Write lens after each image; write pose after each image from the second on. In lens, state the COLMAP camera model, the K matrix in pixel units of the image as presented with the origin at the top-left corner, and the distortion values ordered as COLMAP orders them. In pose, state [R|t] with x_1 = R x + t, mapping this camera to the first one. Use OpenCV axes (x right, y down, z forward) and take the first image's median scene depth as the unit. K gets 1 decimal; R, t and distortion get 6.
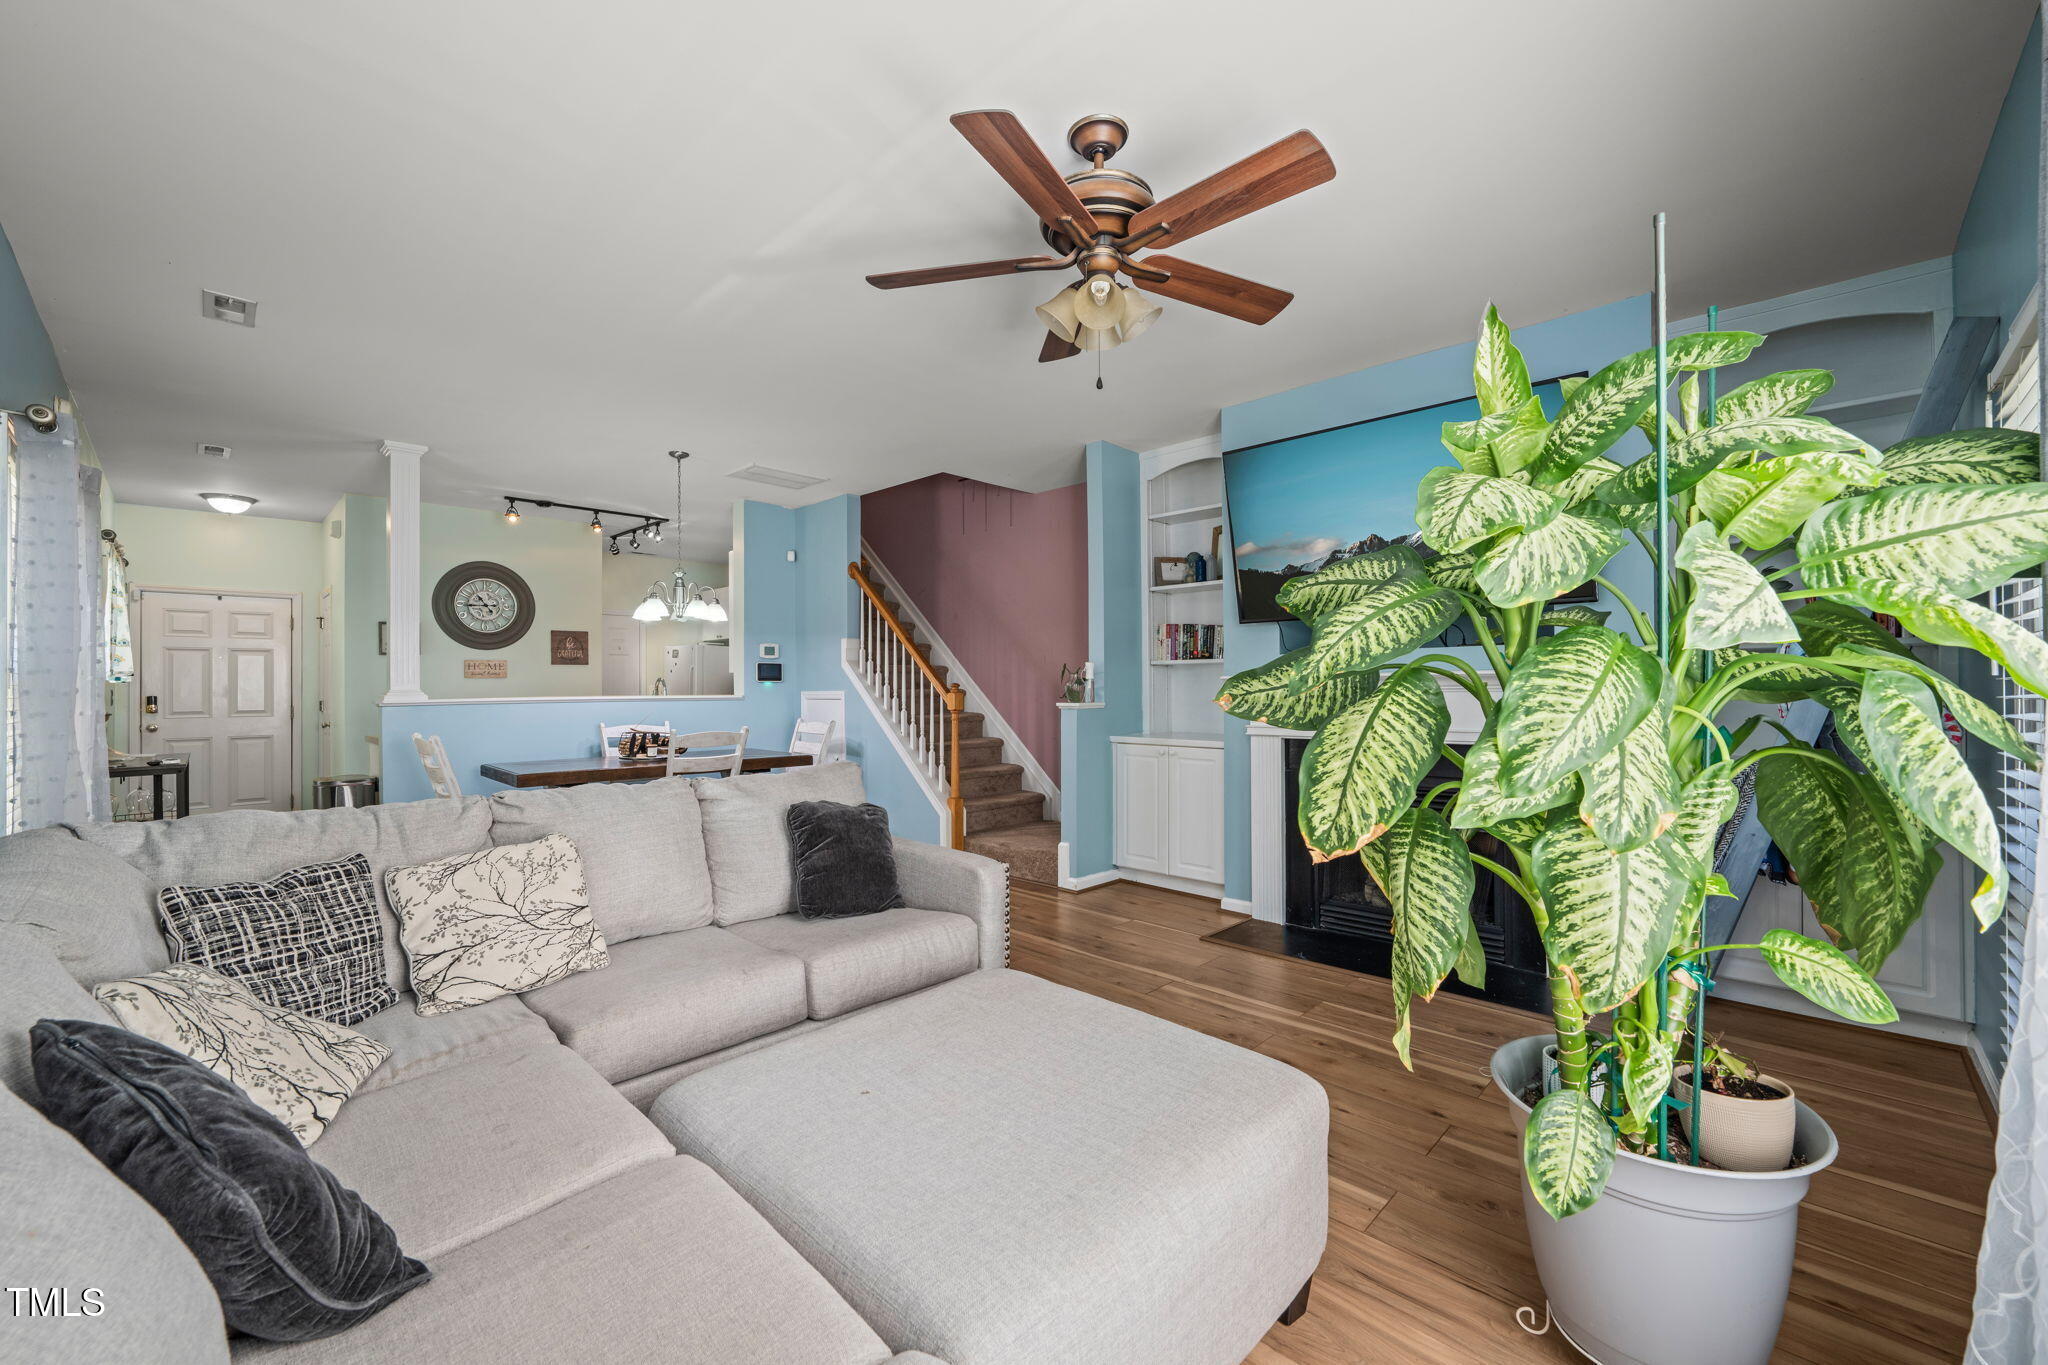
lens RADIAL K [[814.7, 0, 1029.6], [0, 814.7, 680.4], [0, 0, 1]] dist [-0.002030, 0.000345]
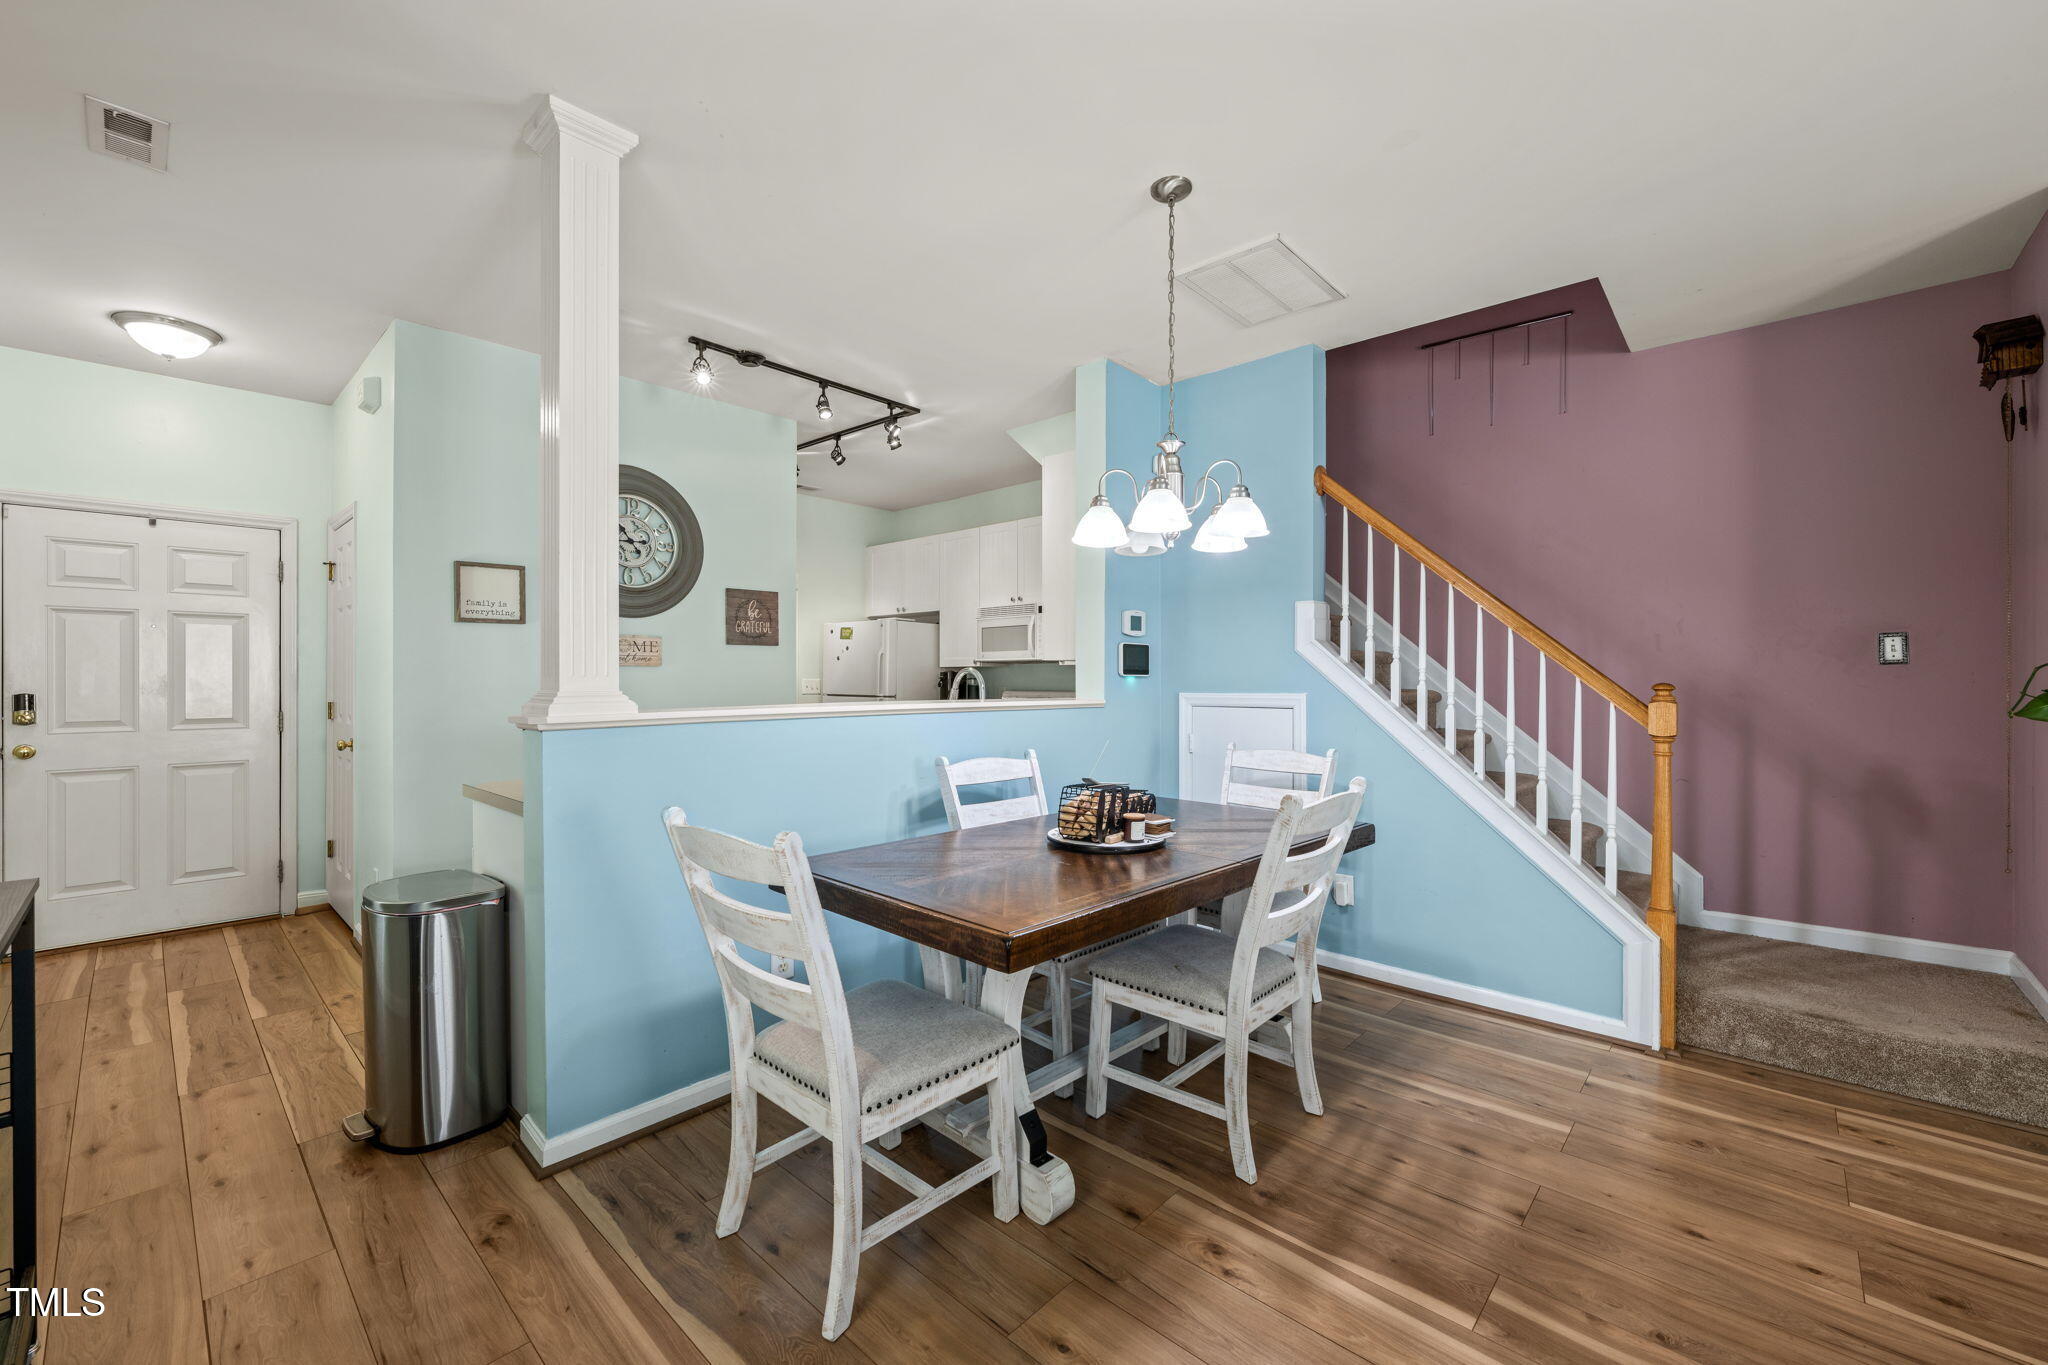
lens RADIAL K [[810.7, 0, 1036.4], [0, 810.7, 680.6], [0, 0, 1]] dist [0.002172, 0.000187]
pose [[0.999251, 0.006591, 0.038136, -0.404234], [-0.006948, 0.999933, 0.009236, 0.000168], [-0.038072, -0.009494, 0.999230, 0.412595]]
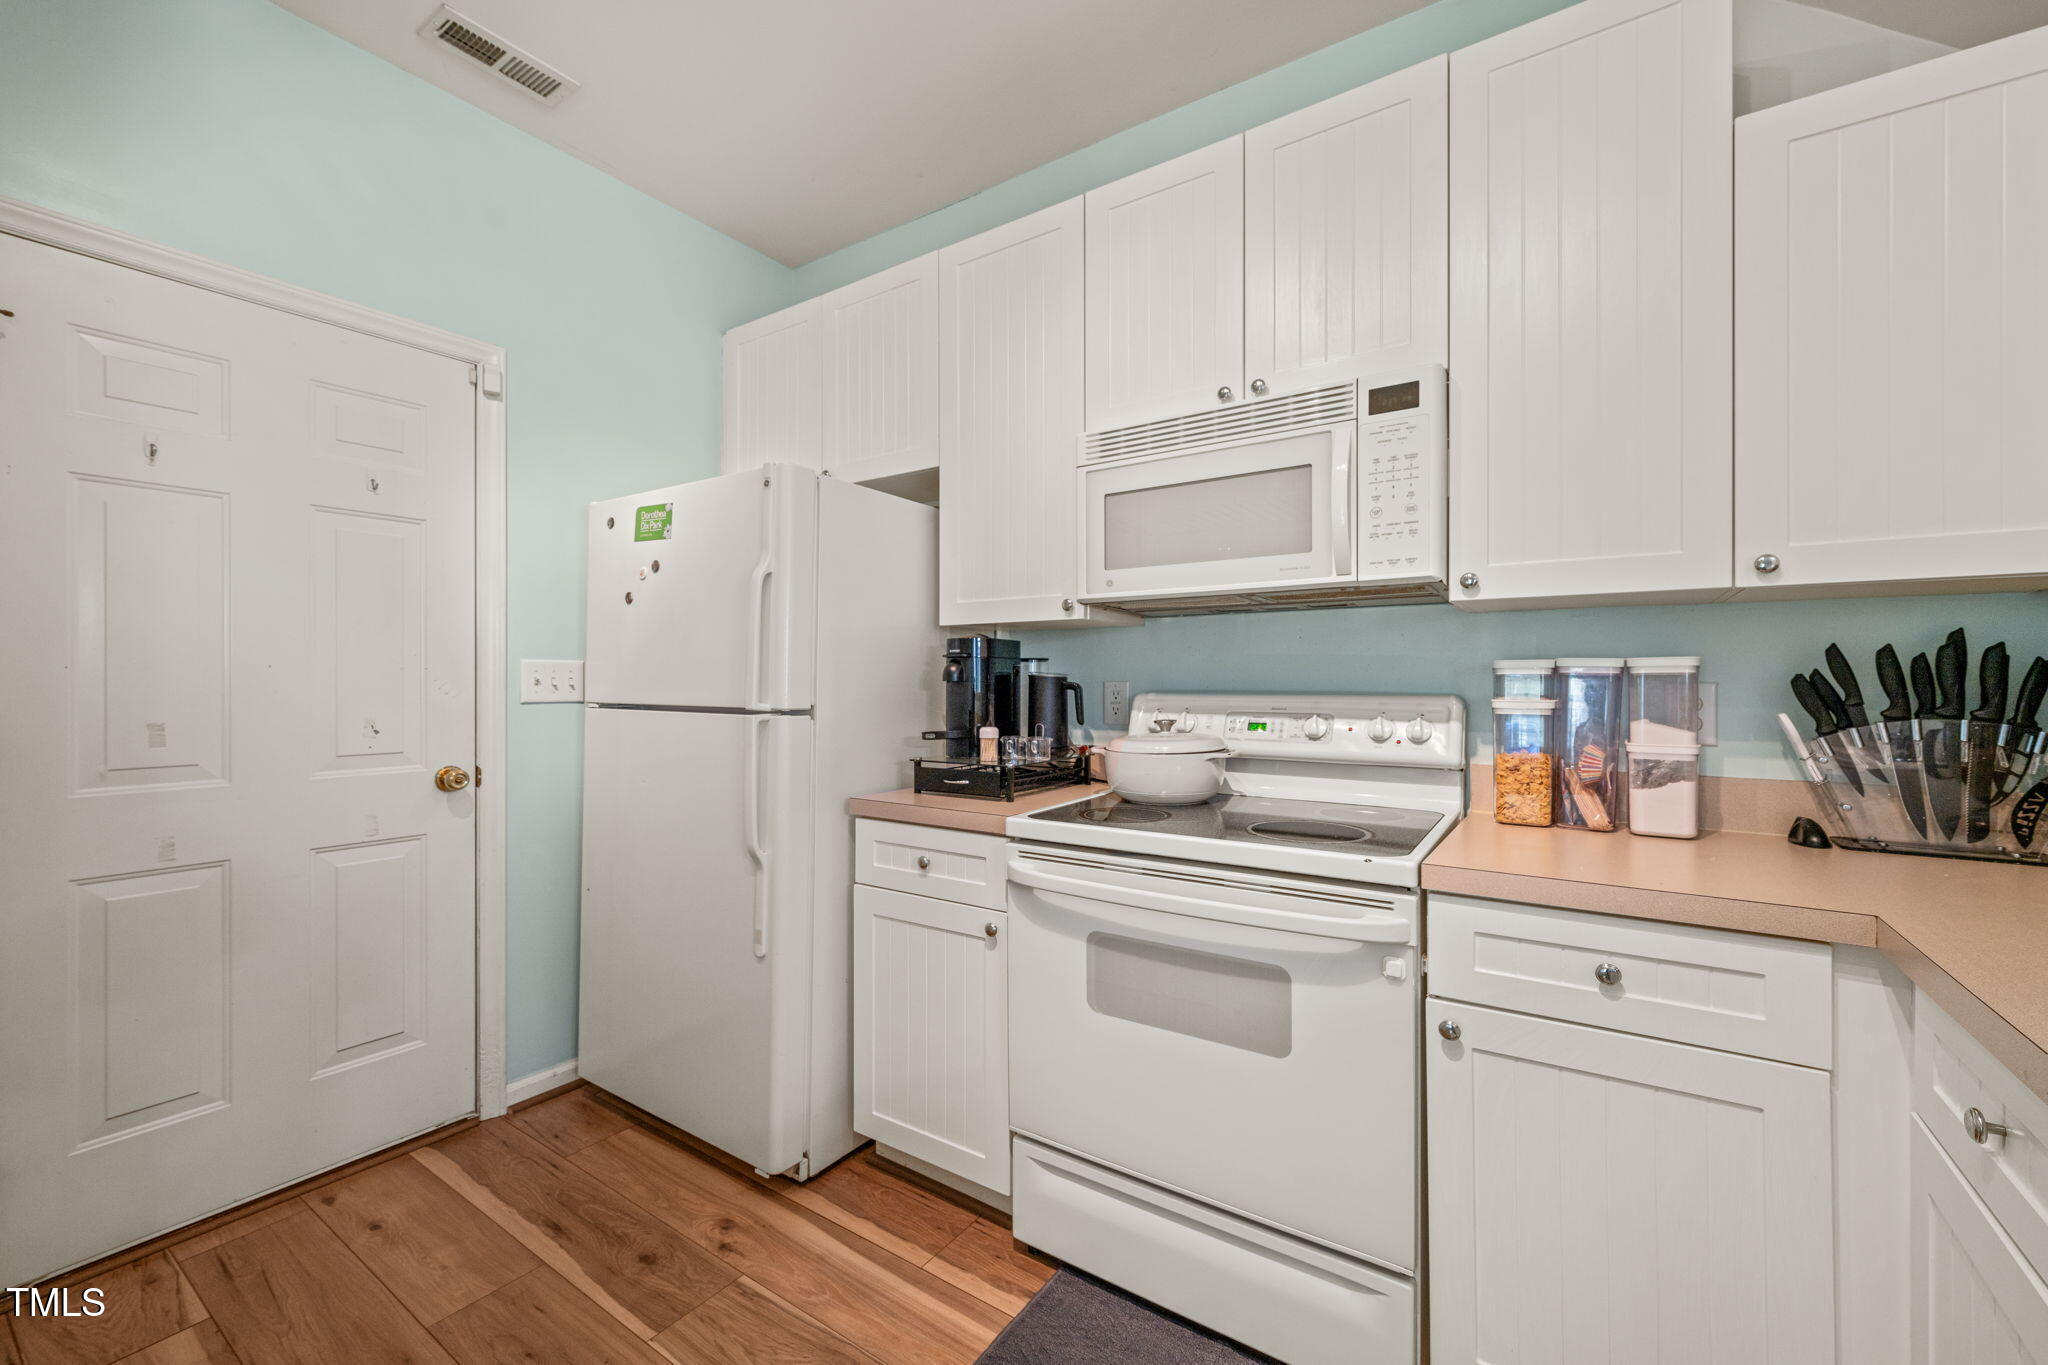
lens RADIAL K [[803.7, 0, 969.7], [0, 803.7, 682.6], [0, 0, 1]] dist [0.000887, -0.000018]
pose [[0.993636, 0.007449, 0.112395, -0.505185], [-0.008654, 0.999910, 0.010231, 0.013819], [-0.112309, -0.011139, 0.993611, 1.020411]]
